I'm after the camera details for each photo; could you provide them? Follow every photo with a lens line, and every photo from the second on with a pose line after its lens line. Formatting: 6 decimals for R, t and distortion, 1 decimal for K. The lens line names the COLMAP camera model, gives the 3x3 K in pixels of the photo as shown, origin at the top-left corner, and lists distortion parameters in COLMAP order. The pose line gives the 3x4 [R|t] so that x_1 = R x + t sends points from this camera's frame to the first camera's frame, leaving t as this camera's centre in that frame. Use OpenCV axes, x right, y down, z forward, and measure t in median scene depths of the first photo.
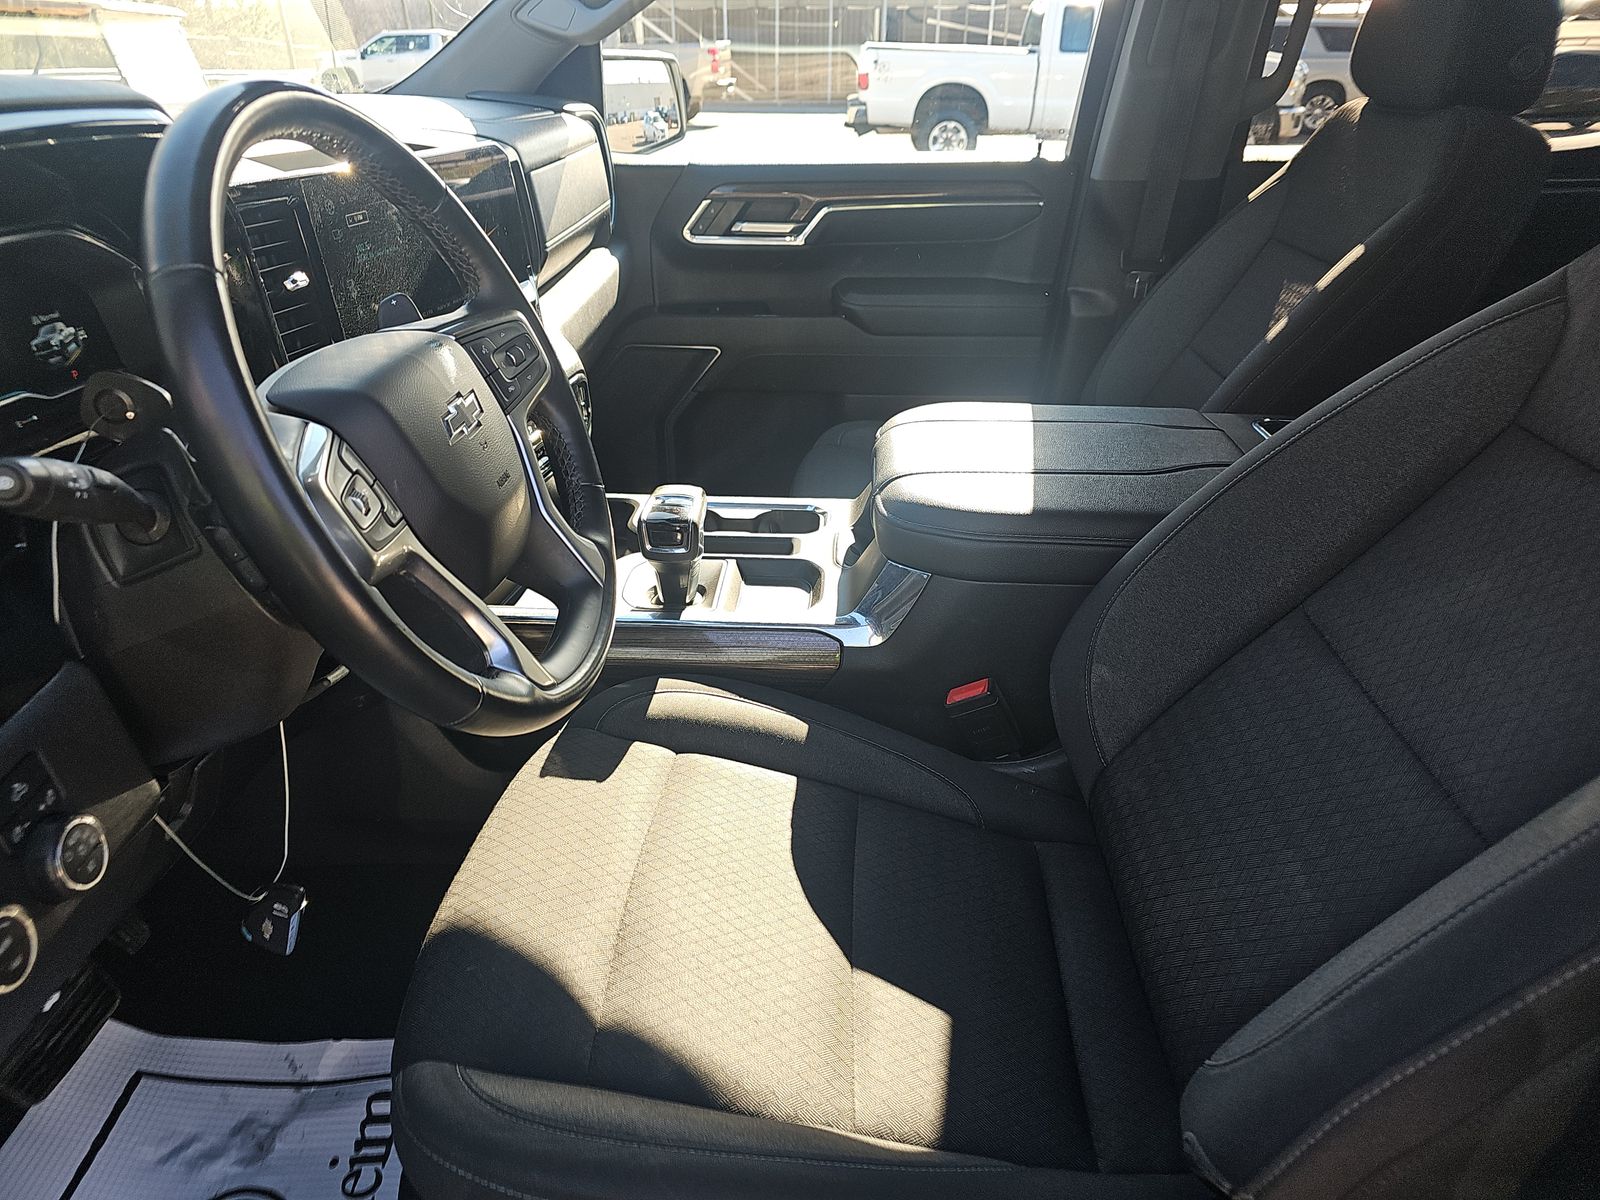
lens RADIAL K [[1049.0, 0, 800.0], [0, 1049.0, 600.0], [0, 0, 1]] dist [0.034127, -0.026218]
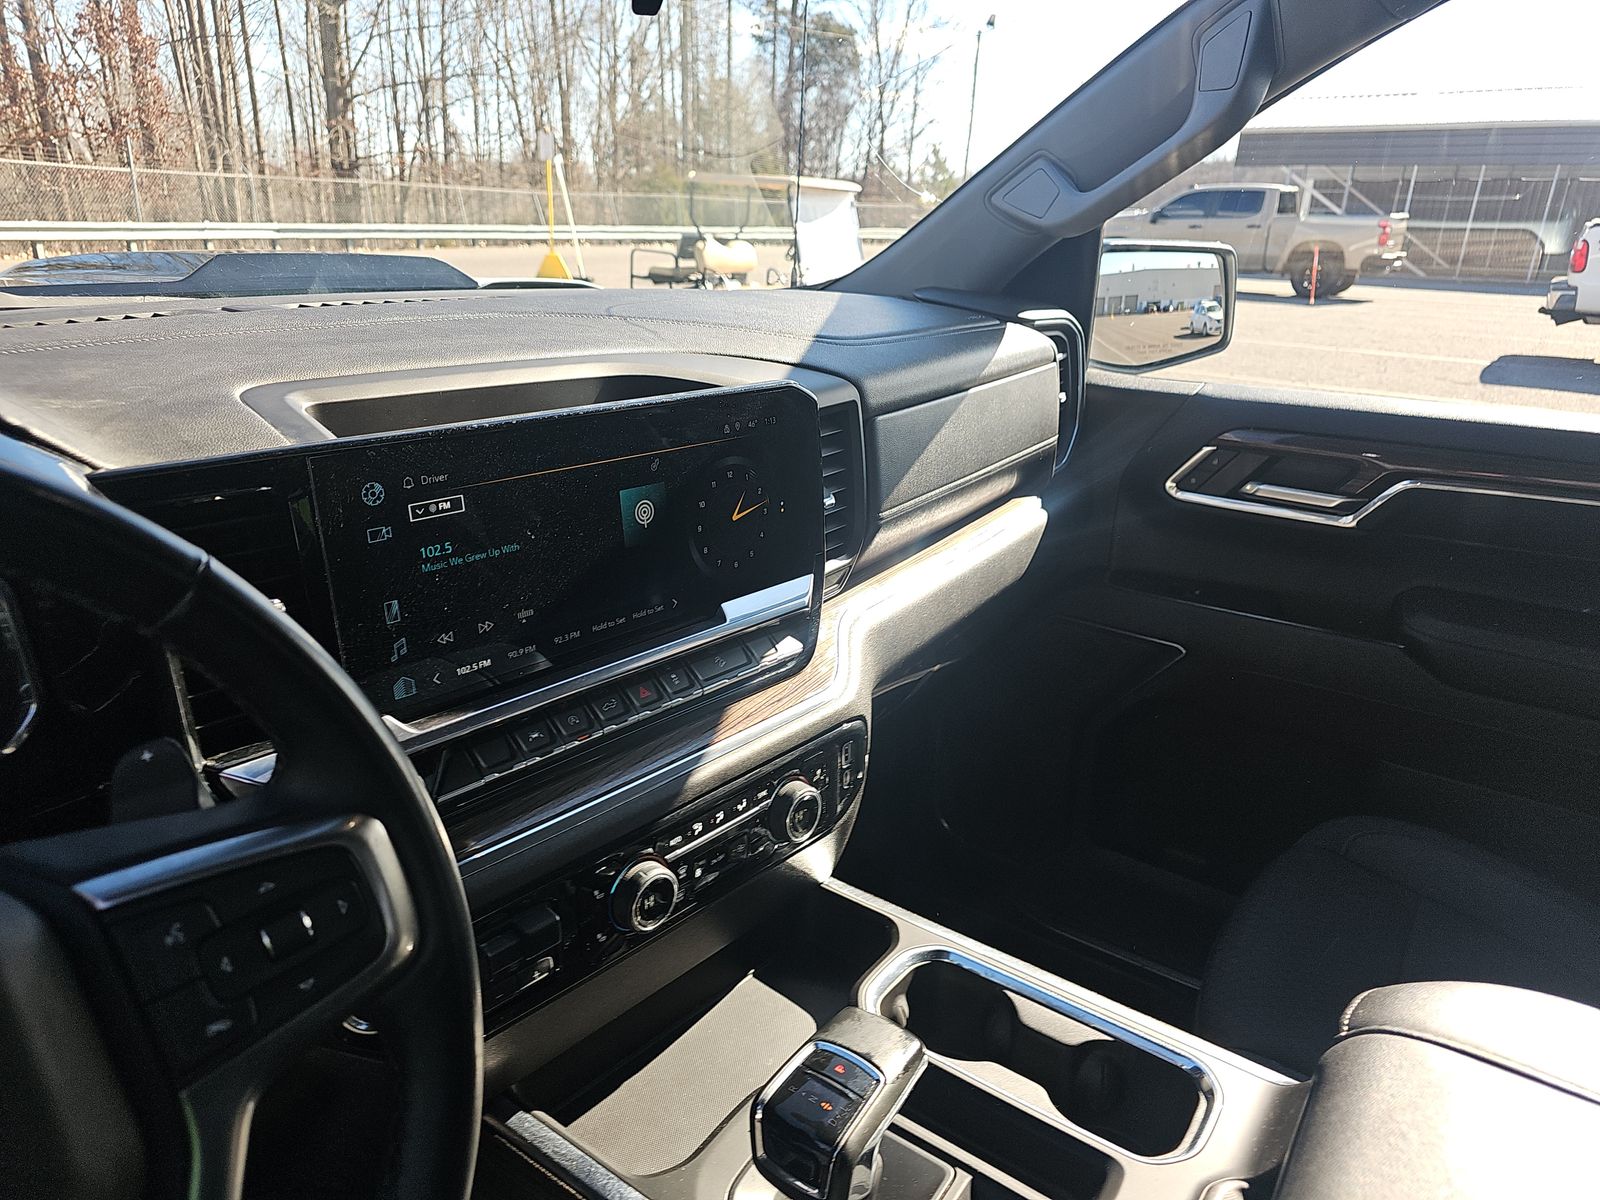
lens RADIAL K [[1037.1, 0, 773.0], [0, 1037.1, 595.5], [0, 0, 1]] dist [0.039839, -0.027860]
pose [[0.835247, 0.199690, -0.512334, 0.058549], [-0.265974, 0.962199, -0.058581, -0.233604], [0.481269, 0.185197, 0.856786, 0.406115]]
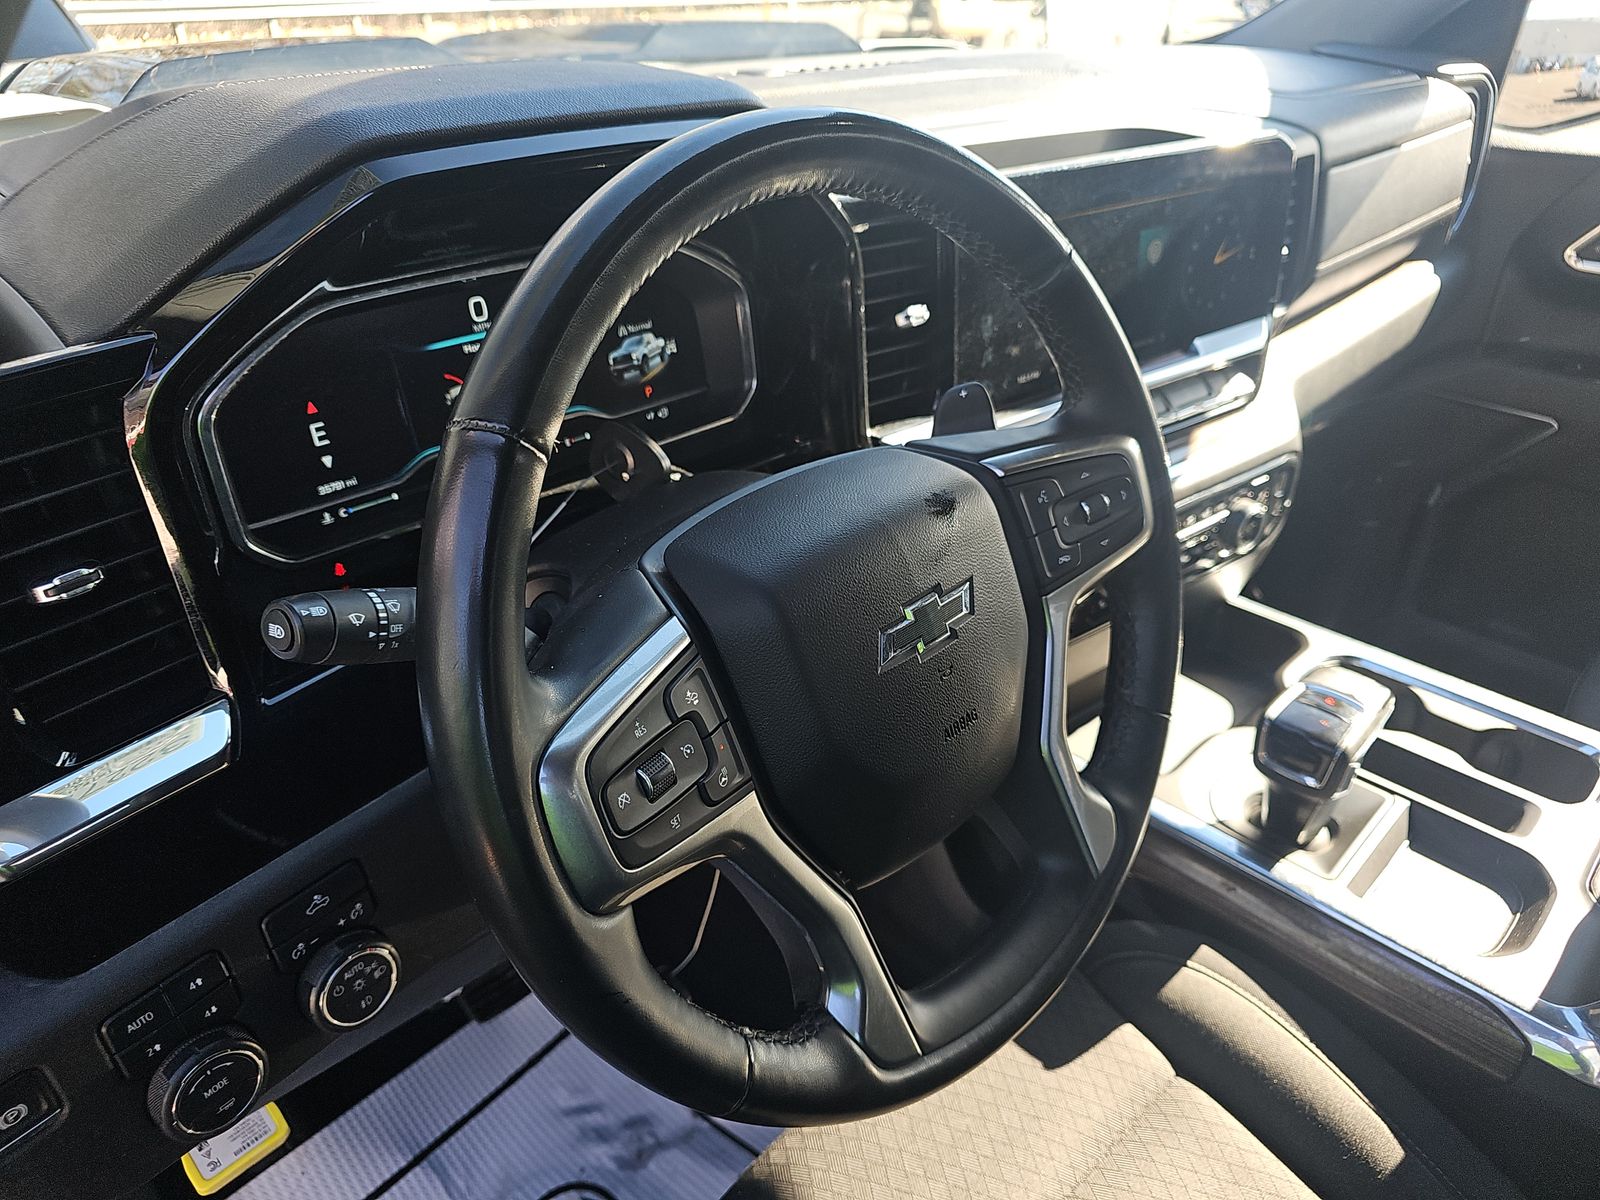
lens RADIAL K [[1049.0, 0, 800.0], [0, 1049.0, 600.0], [0, 0, 1]] dist [0.034127, -0.026218]
pose [[0.741613, 0.338038, -0.579432, -0.003019], [-0.302052, 0.939510, 0.161510, -0.133873], [0.598978, 0.055240, 0.798857, 0.214346]]
